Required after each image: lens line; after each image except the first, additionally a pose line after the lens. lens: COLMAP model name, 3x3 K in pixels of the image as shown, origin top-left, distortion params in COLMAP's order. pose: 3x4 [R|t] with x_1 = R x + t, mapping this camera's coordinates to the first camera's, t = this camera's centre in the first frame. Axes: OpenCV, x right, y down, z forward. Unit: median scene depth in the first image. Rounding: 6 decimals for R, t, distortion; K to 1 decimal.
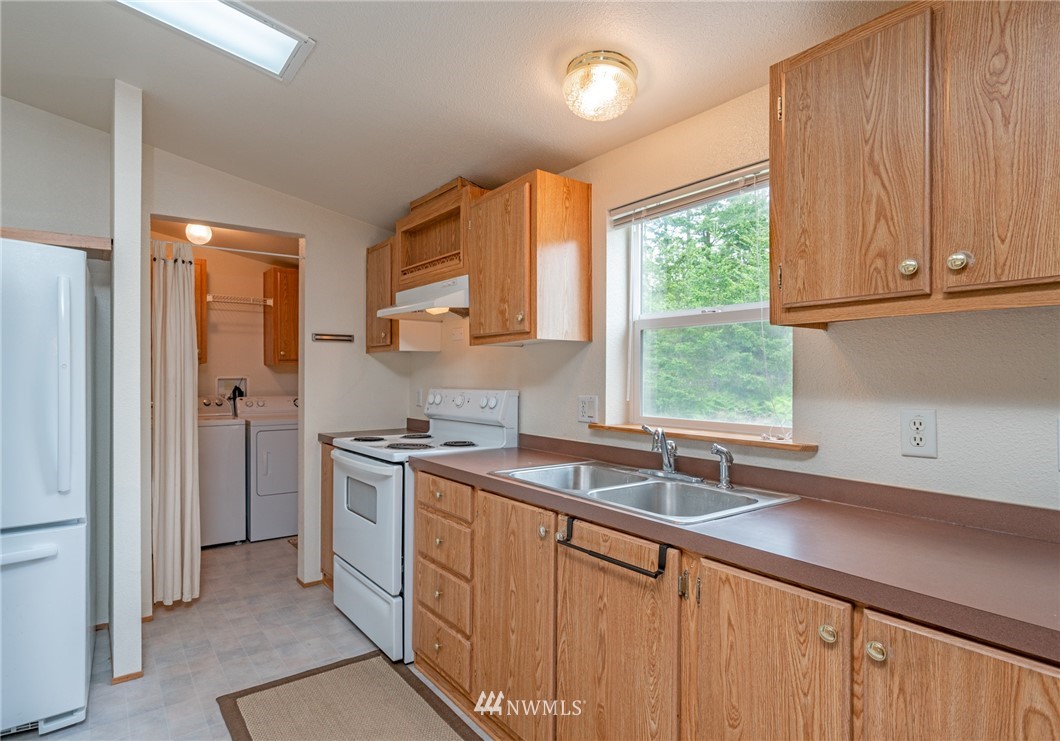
lens RADIAL K [[557.8, 0, 479.5], [0, 557.8, 373.8], [0, 0, 1]] dist [0.002278, 0.000803]
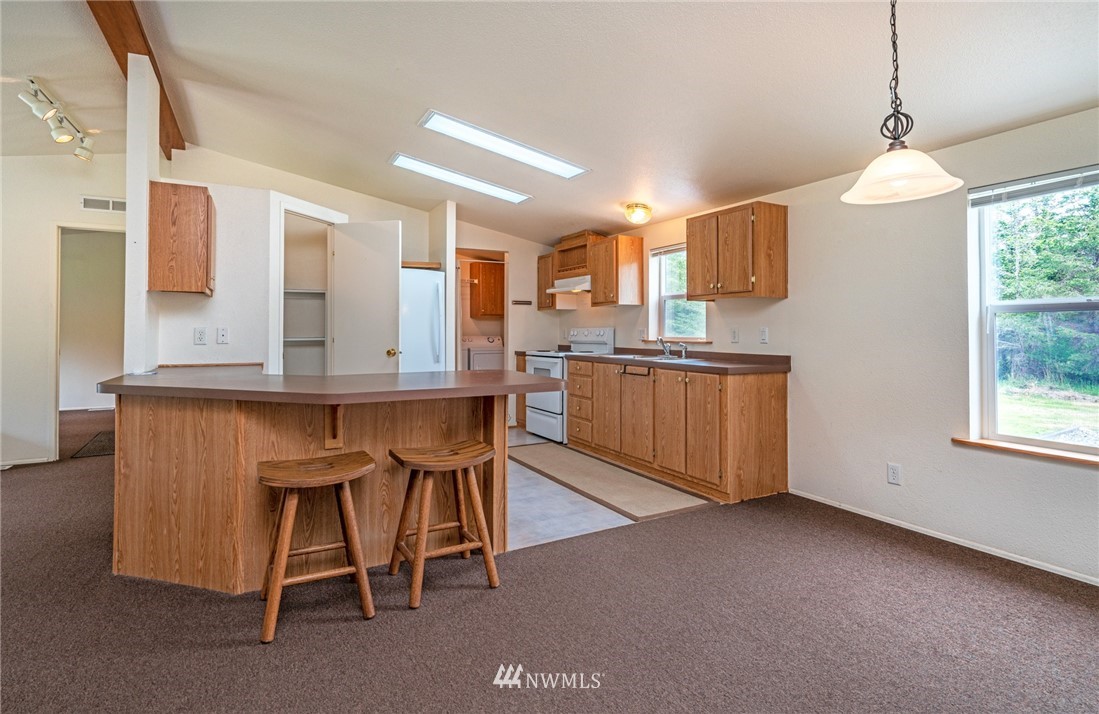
lens RADIAL K [[548.0, 0, 545.0], [0, 548.0, 326.8], [0, 0, 1]] dist [0.002189, 0.000176]
pose [[0.994748, -0.000539, -0.102352, 0.024870], [-0.000275, 0.999968, -0.007943, 0.051349], [0.102354, 0.007930, 0.994716, -1.319232]]
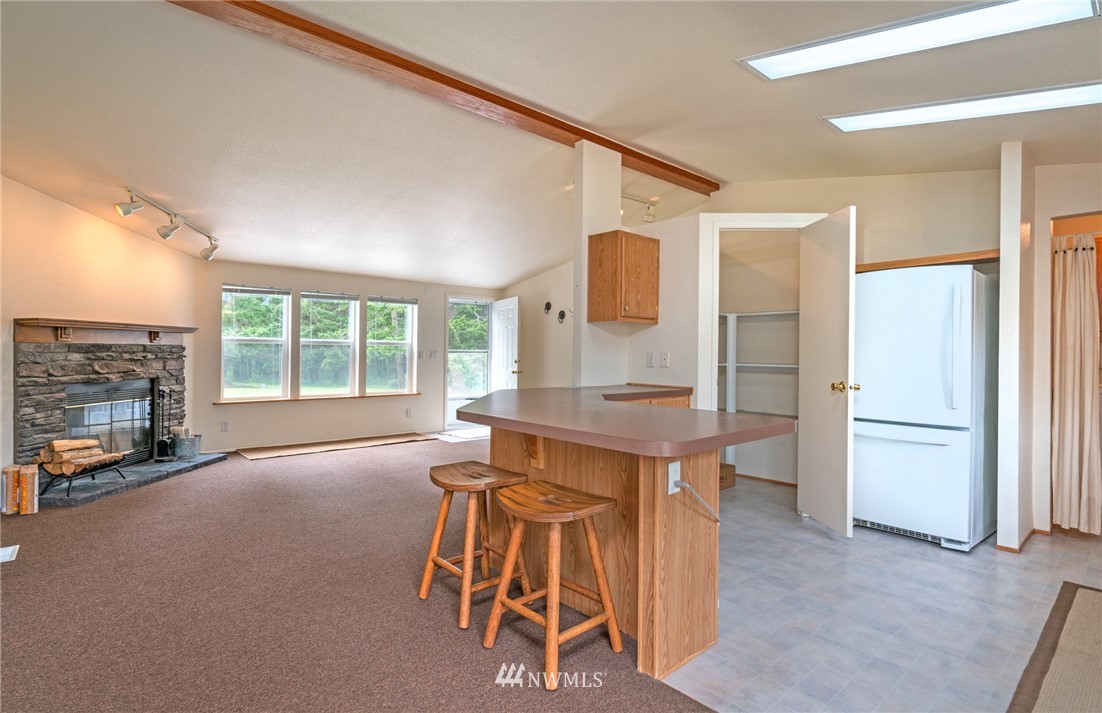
lens RADIAL K [[549.5, 0, 550.4], [0, 549.5, 353.1], [0, 0, 1]] dist [0.002189, 0.000176]
pose [[0.135618, 0.003023, -0.990757, 0.627022], [-0.012786, 0.999917, 0.001300, 0.046131], [0.990679, 0.012492, 0.135646, -0.379436]]
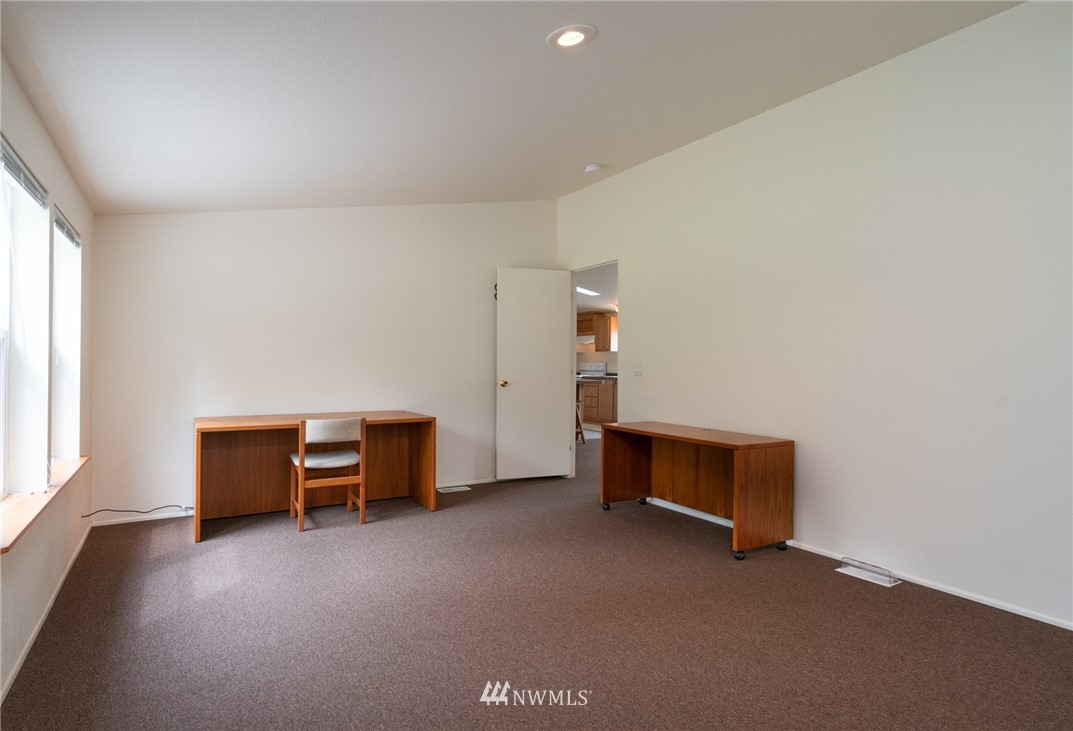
lens RADIAL K [[564.6, 0, 535.6], [0, 564.6, 363.9], [0, 0, 1]] dist [0.002278, 0.000803]
pose [[0.999436, 0.006039, -0.033035, -0.370947], [-0.006024, 0.999982, 0.000541, 0.049073], [0.033038, -0.000342, 0.999454, -3.766811]]
